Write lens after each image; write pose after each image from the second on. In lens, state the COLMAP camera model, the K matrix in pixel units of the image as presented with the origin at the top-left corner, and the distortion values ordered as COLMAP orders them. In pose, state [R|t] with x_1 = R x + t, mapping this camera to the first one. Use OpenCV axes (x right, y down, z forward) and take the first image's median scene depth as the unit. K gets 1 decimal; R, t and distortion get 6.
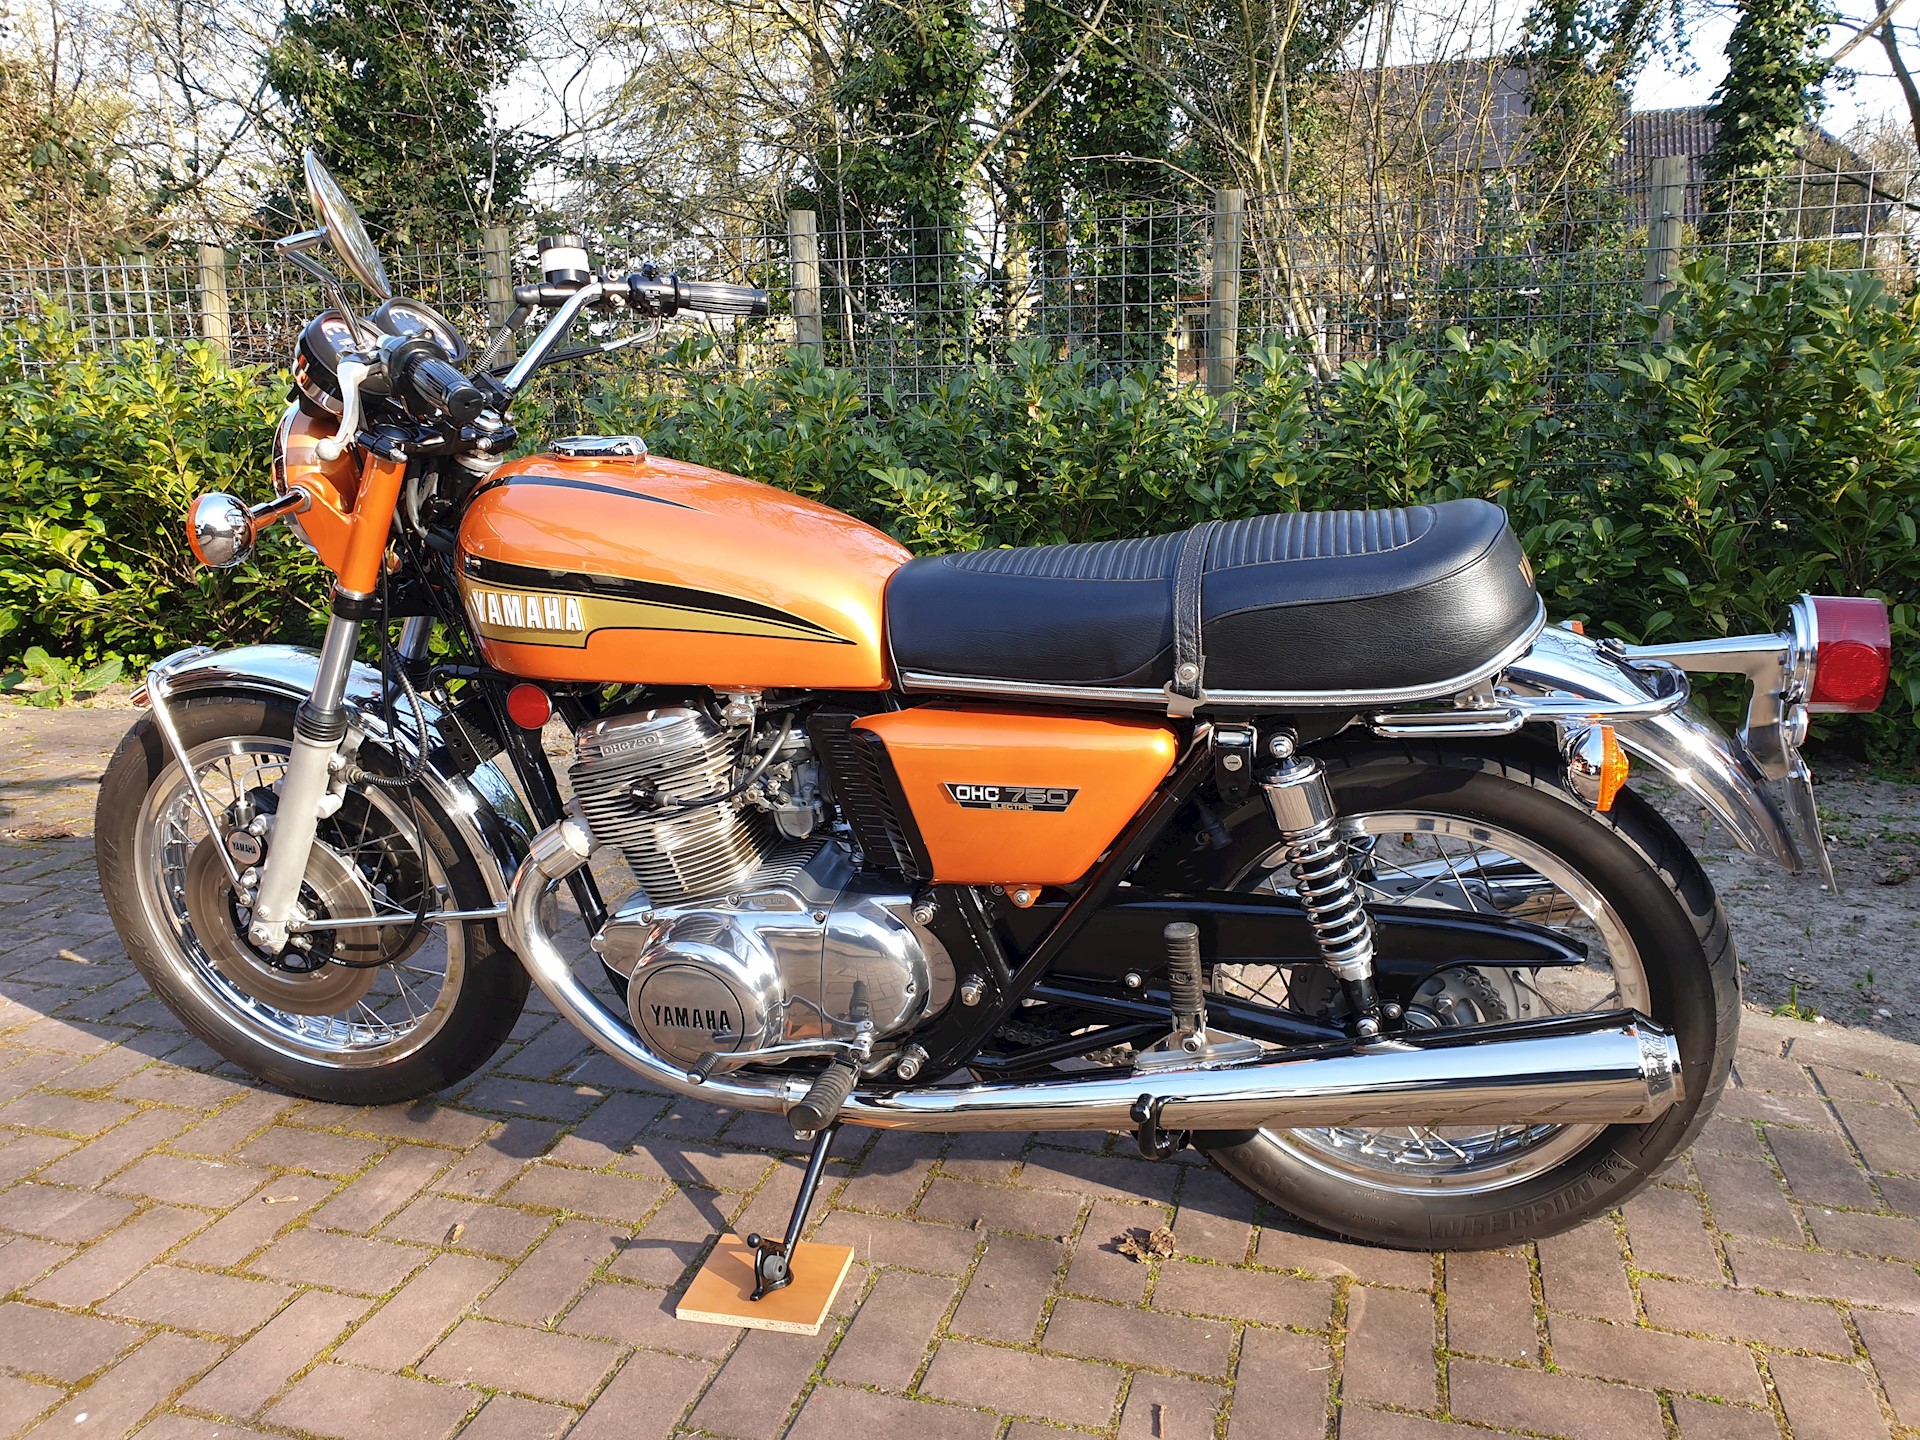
lens RADIAL K [[1489.8, 0, 958.2], [0, 1489.8, 709.3], [0, 0, 1]] dist [0.018467, 0.006179]
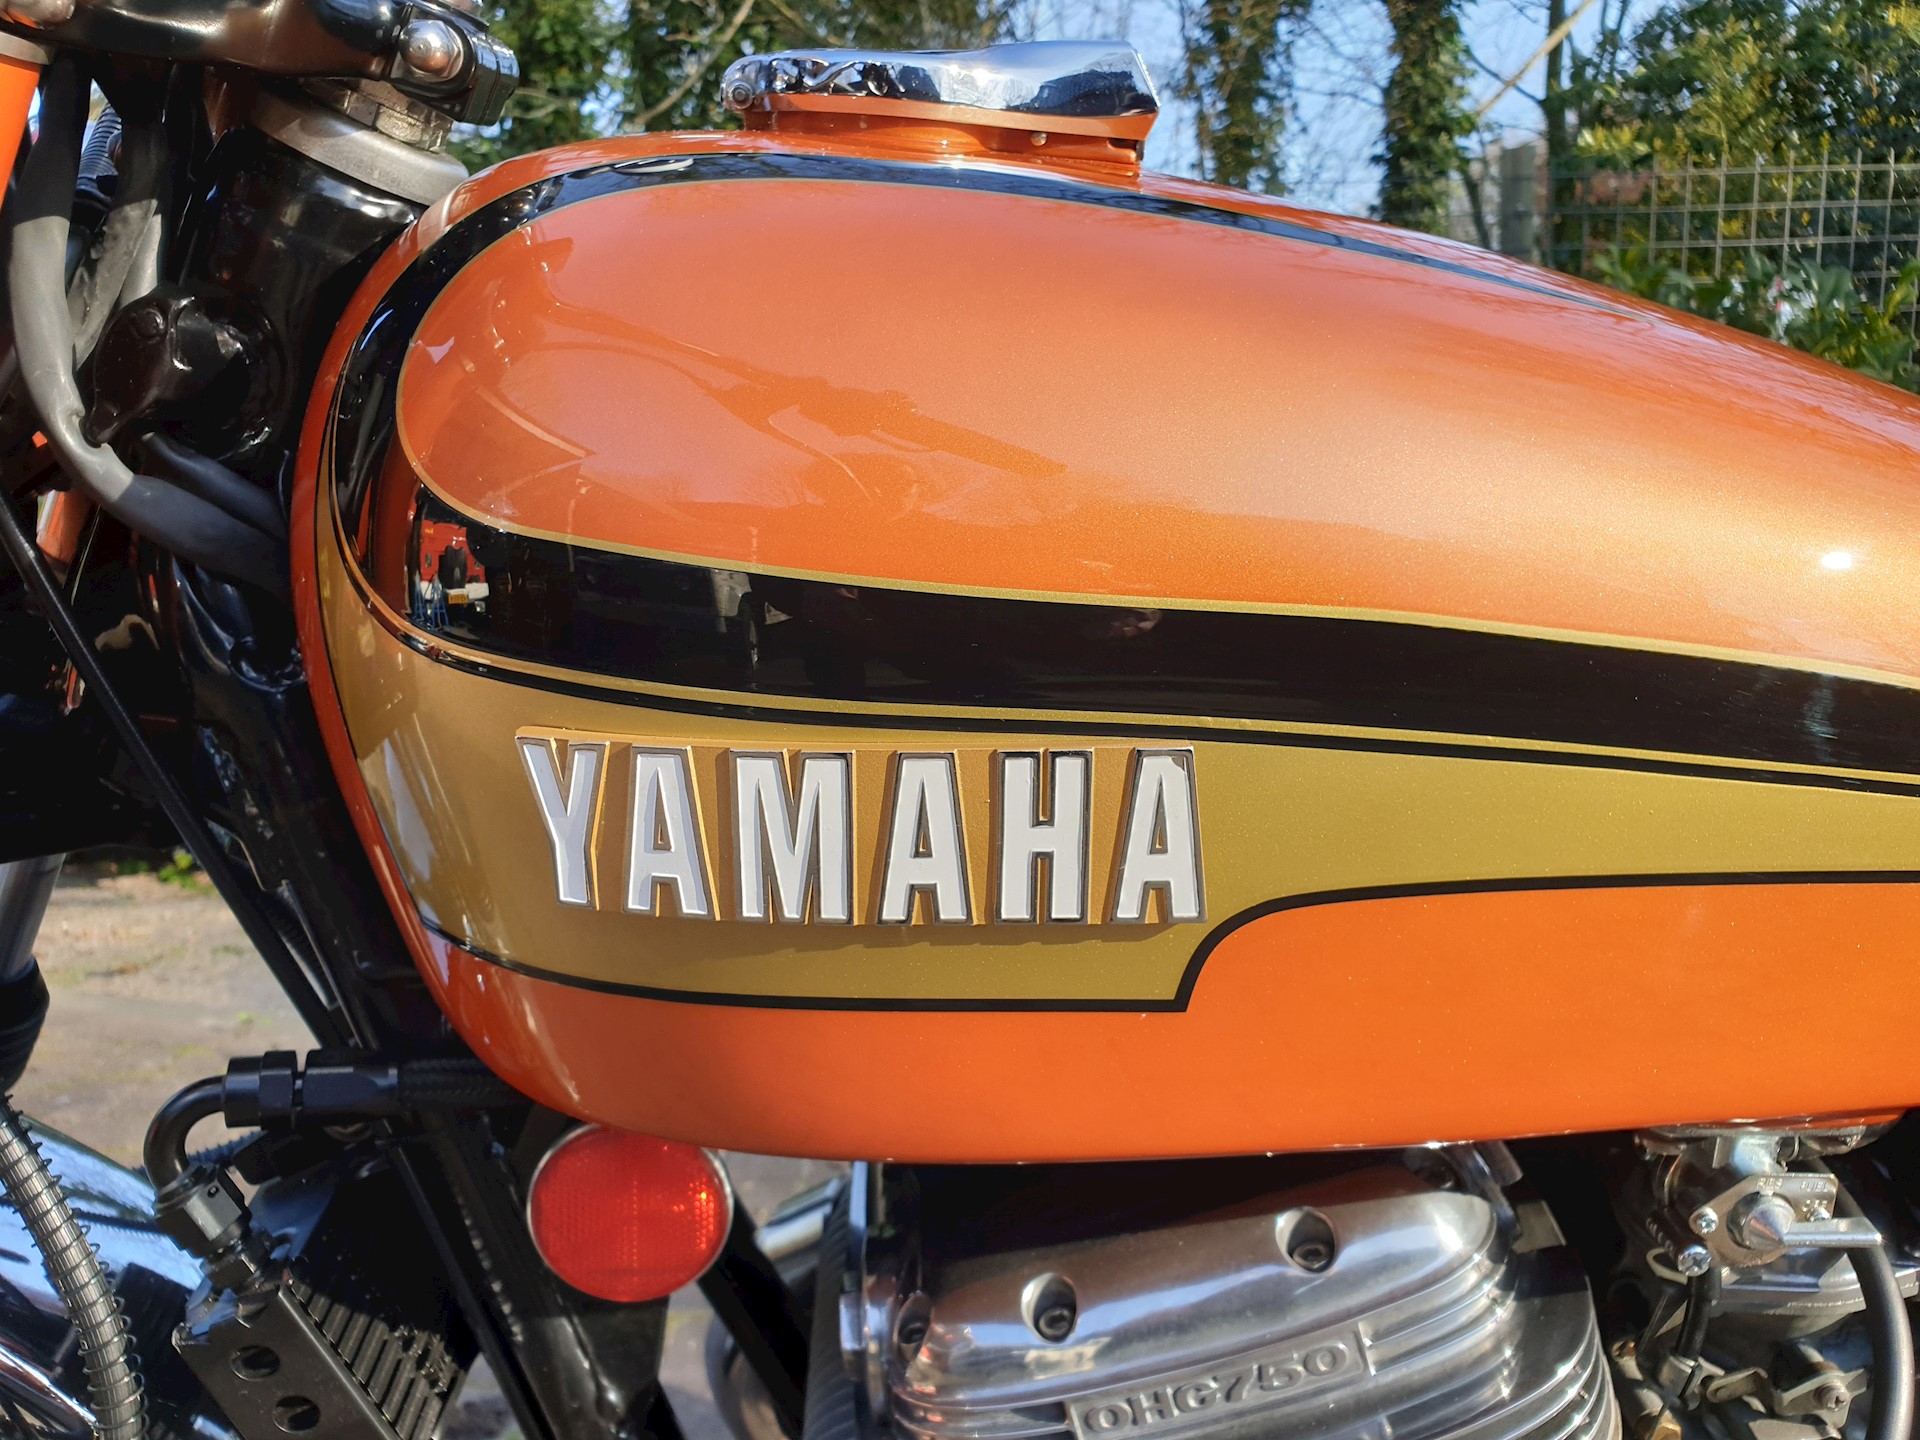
lens RADIAL K [[1527.1, 0, 970.8], [0, 1527.1, 724.2], [0, 0, 1]] dist [-0.001164, -0.001647]
pose [[0.954006, -0.049940, 0.295598, -0.281460], [0.063005, 0.997405, -0.034834, -0.061385], [-0.293091, 0.051856, 0.954677, 0.704690]]
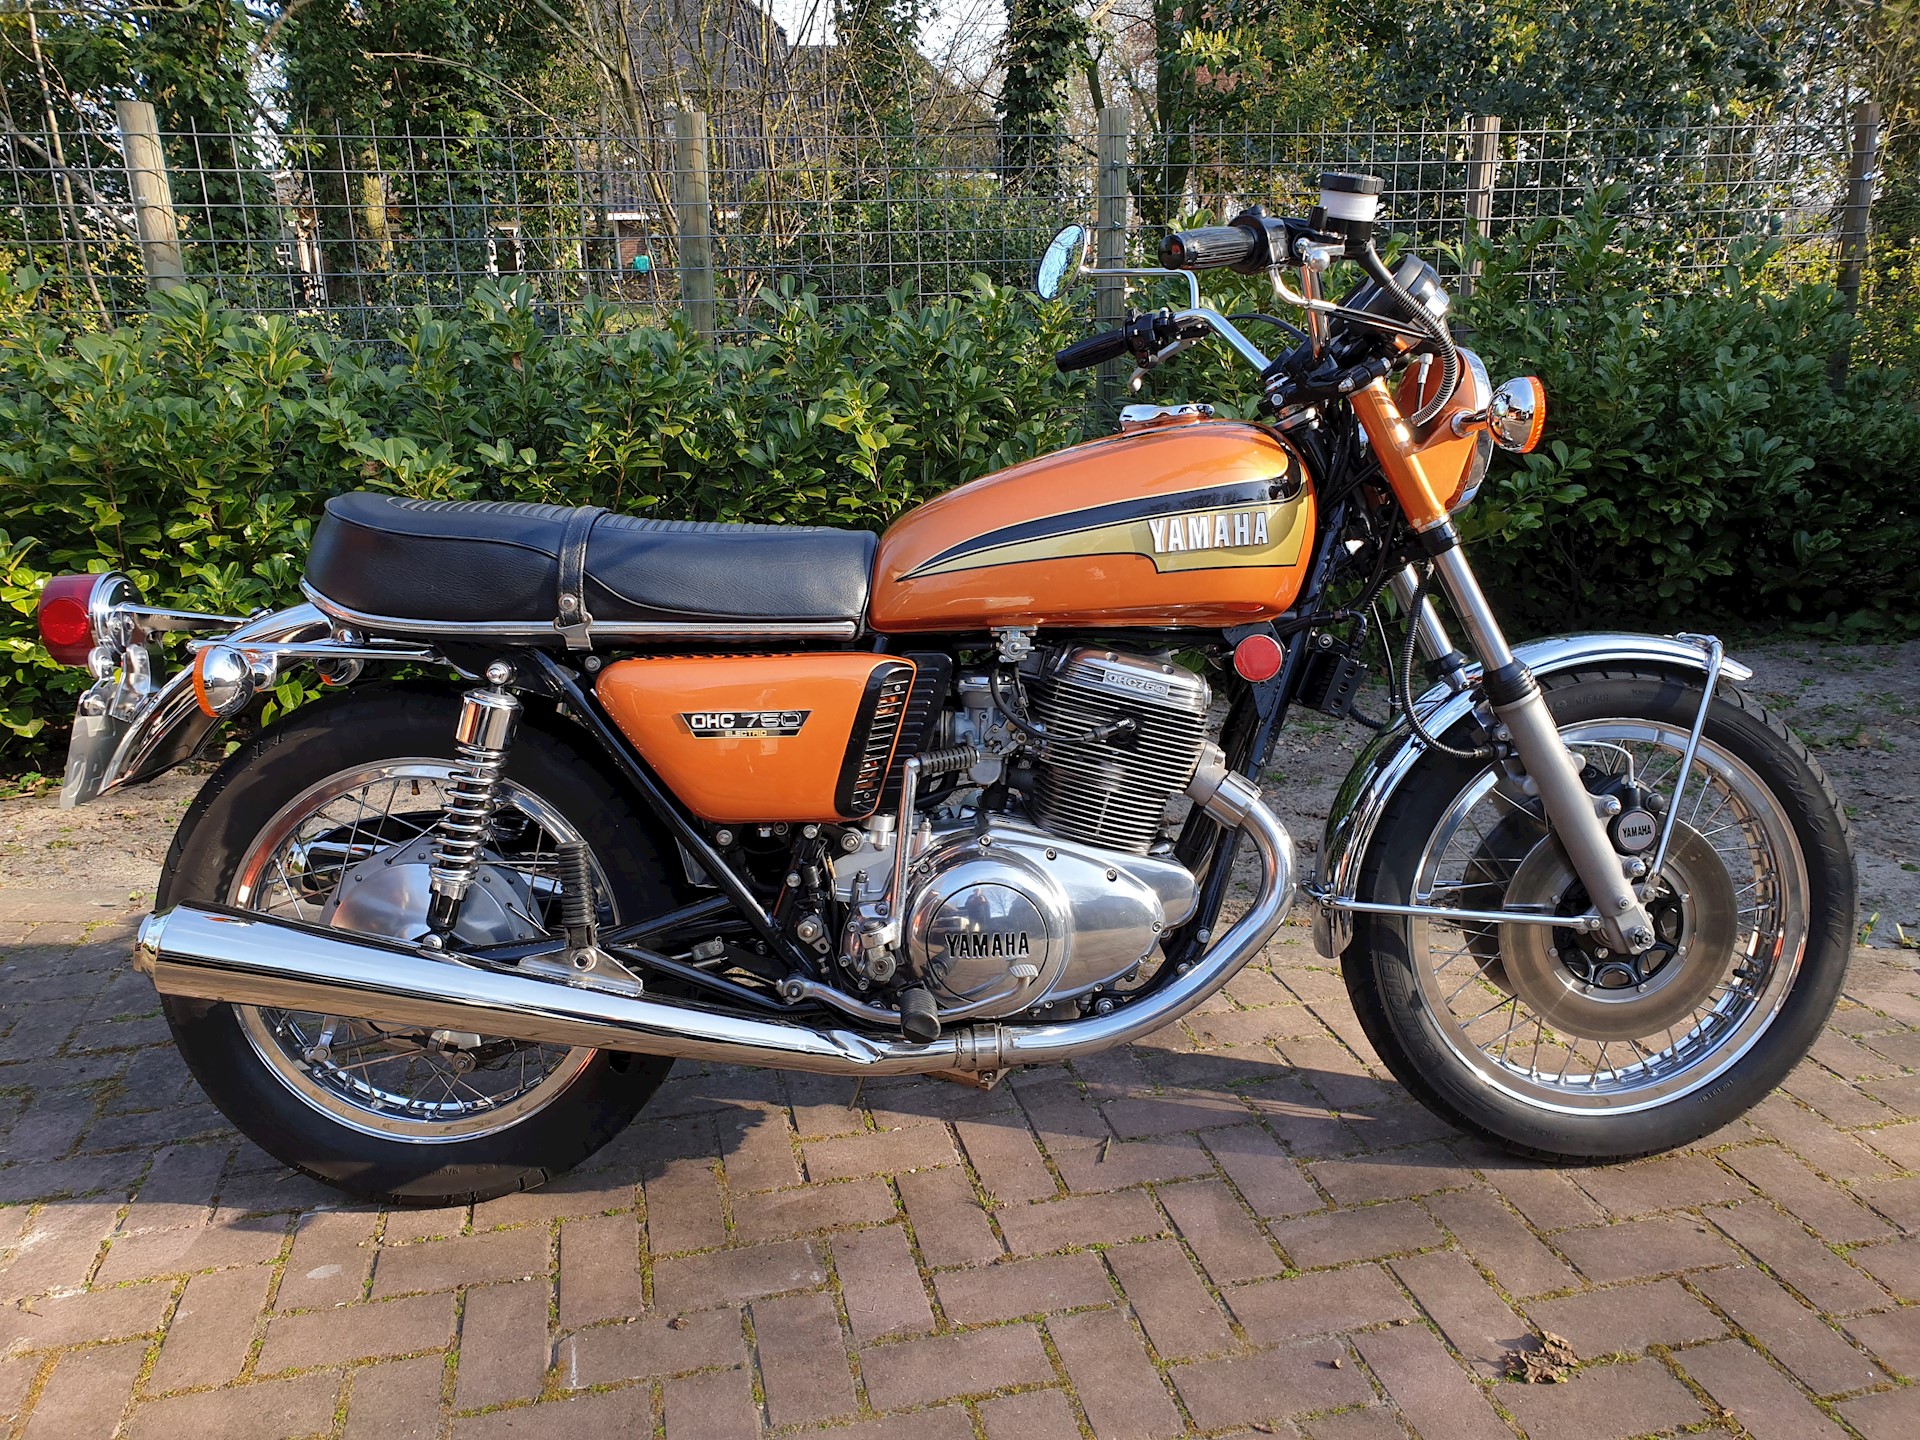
lens RADIAL K [[1492.1, 0, 937.0], [0, 1492.1, 721.8], [0, 0, 1]] dist [0.023889, -0.006268]
pose [[0.871816, -0.133605, 0.471260, -0.472468], [0.106469, 0.990768, 0.083924, -0.121216], [-0.478122, -0.022992, 0.877992, 0.355629]]
